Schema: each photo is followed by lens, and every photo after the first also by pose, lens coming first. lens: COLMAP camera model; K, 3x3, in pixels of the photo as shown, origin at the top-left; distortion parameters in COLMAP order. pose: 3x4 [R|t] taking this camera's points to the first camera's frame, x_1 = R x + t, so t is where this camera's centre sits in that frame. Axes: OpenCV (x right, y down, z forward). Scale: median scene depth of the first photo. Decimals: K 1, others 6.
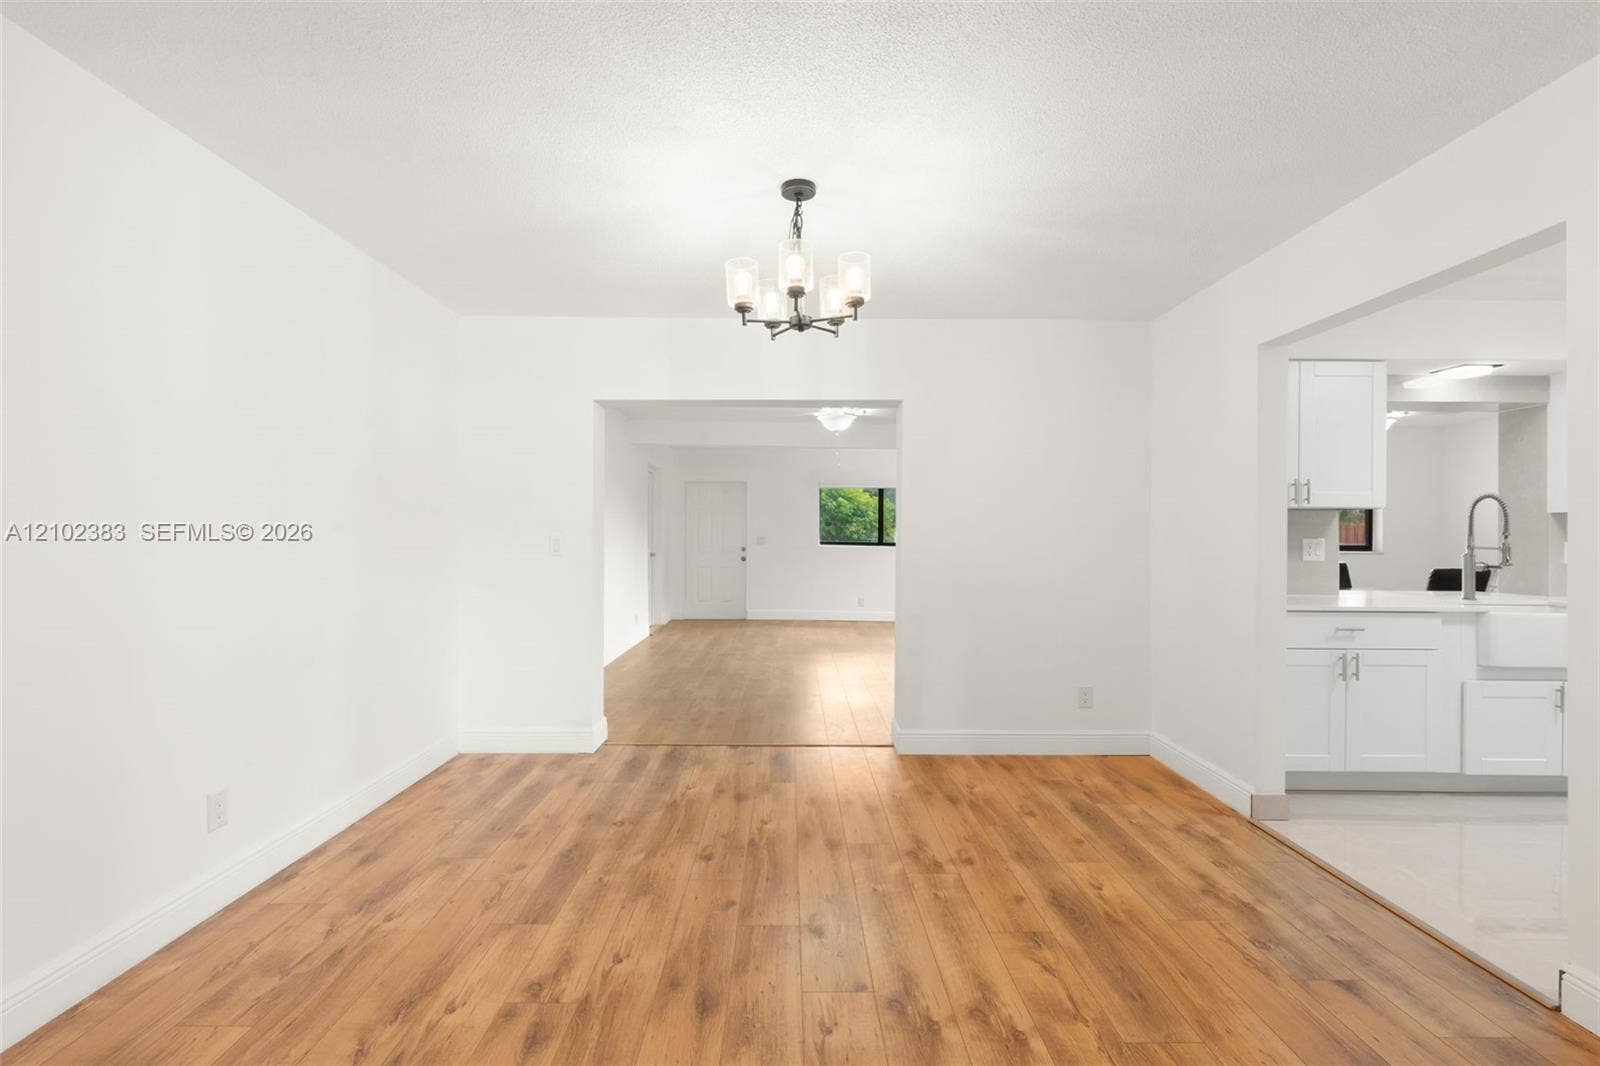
lens RADIAL K [[724.5, 0, 784.8], [0, 724.5, 535.9], [0, 0, 1]] dist [-0.002983, 0.000604]
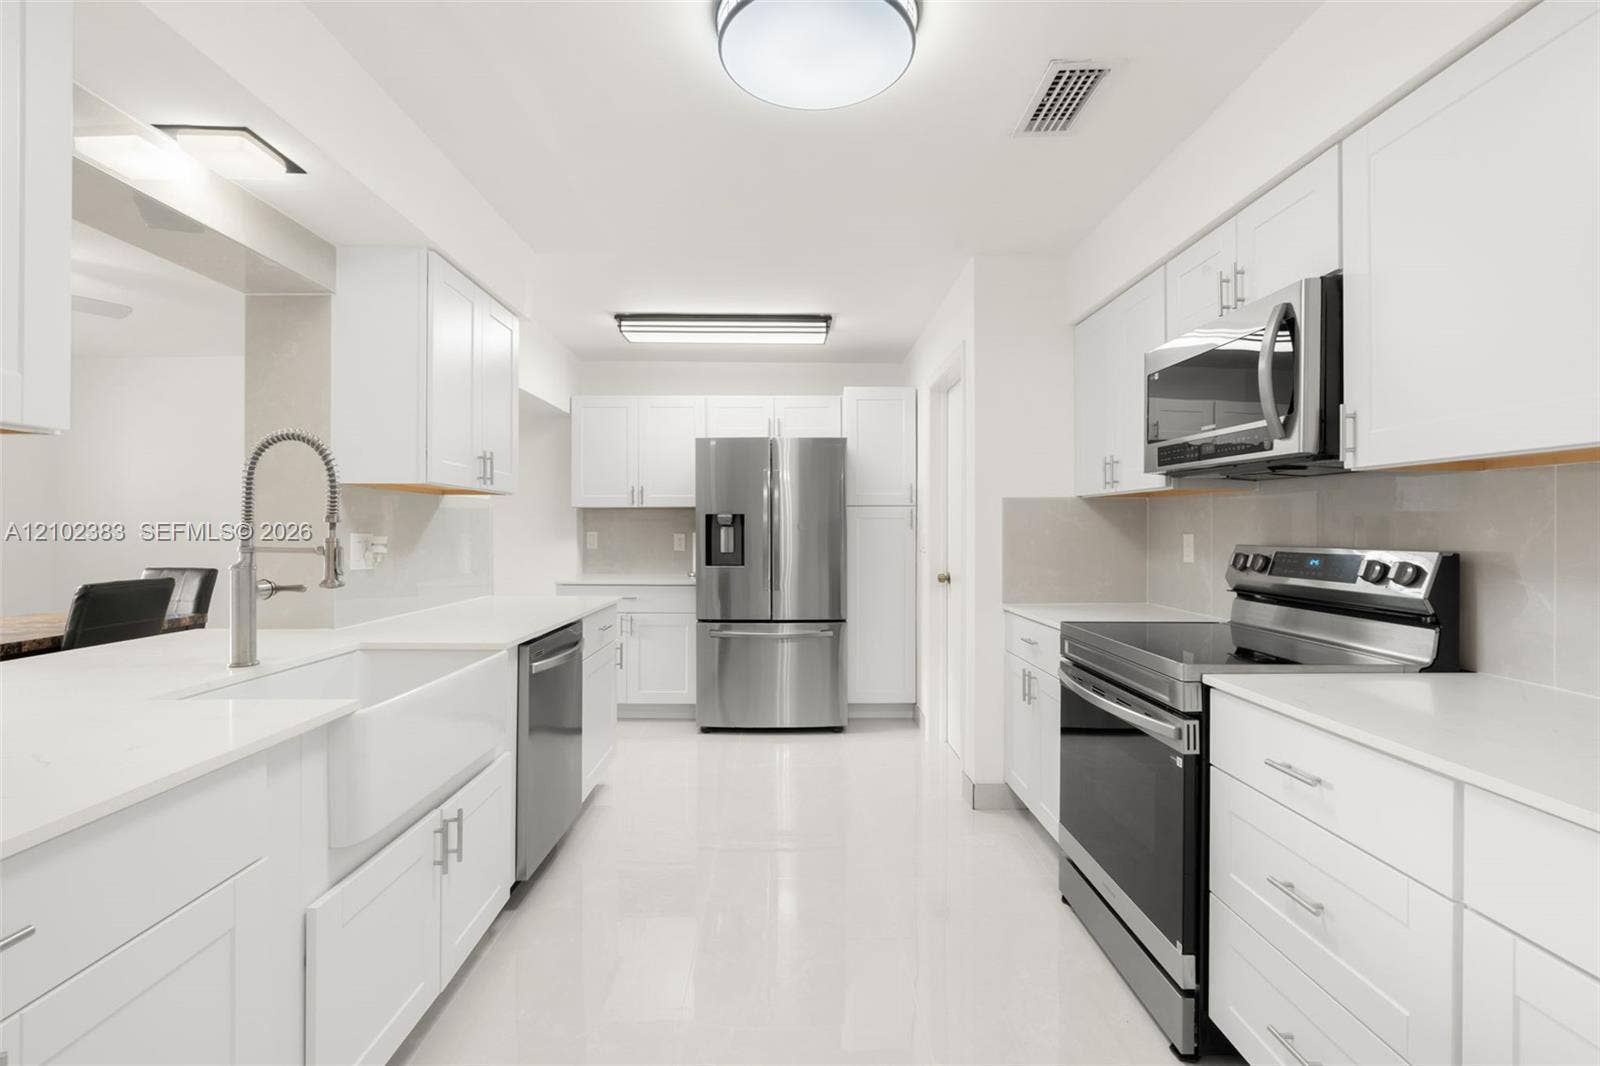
lens RADIAL K [[724.5, 0, 804.7], [0, 724.5, 528.7], [0, 0, 1]] dist [-0.002983, 0.000604]
pose [[-0.012480, -0.005898, 0.999905, 0.502629], [-0.000644, 0.999982, 0.005890, 0.000223], [-0.999922, -0.000571, -0.012484, 0.668516]]
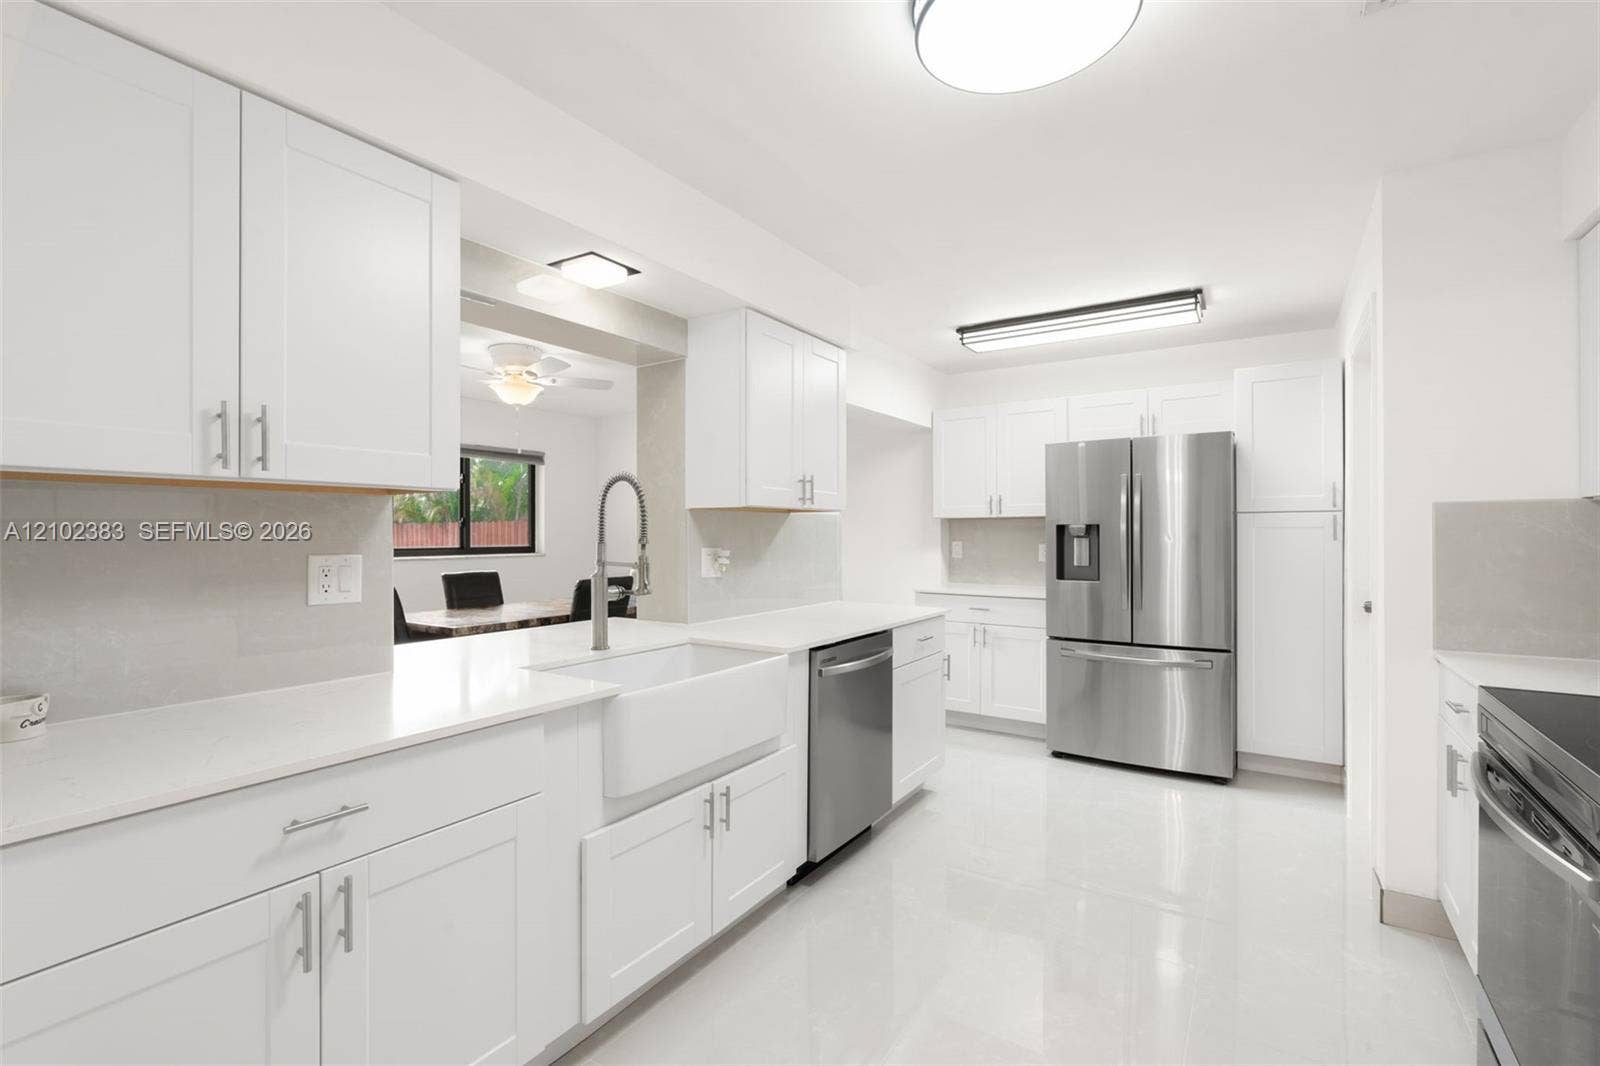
lens RADIAL K [[724.5, 0, 795.9], [0, 724.5, 533.0], [0, 0, 1]] dist [-0.002983, 0.000604]
pose [[0.554279, -0.007709, 0.832295, 0.542108], [0.005402, 0.999969, 0.005664, -0.011722], [-0.832313, 0.001356, 0.554304, 0.536055]]
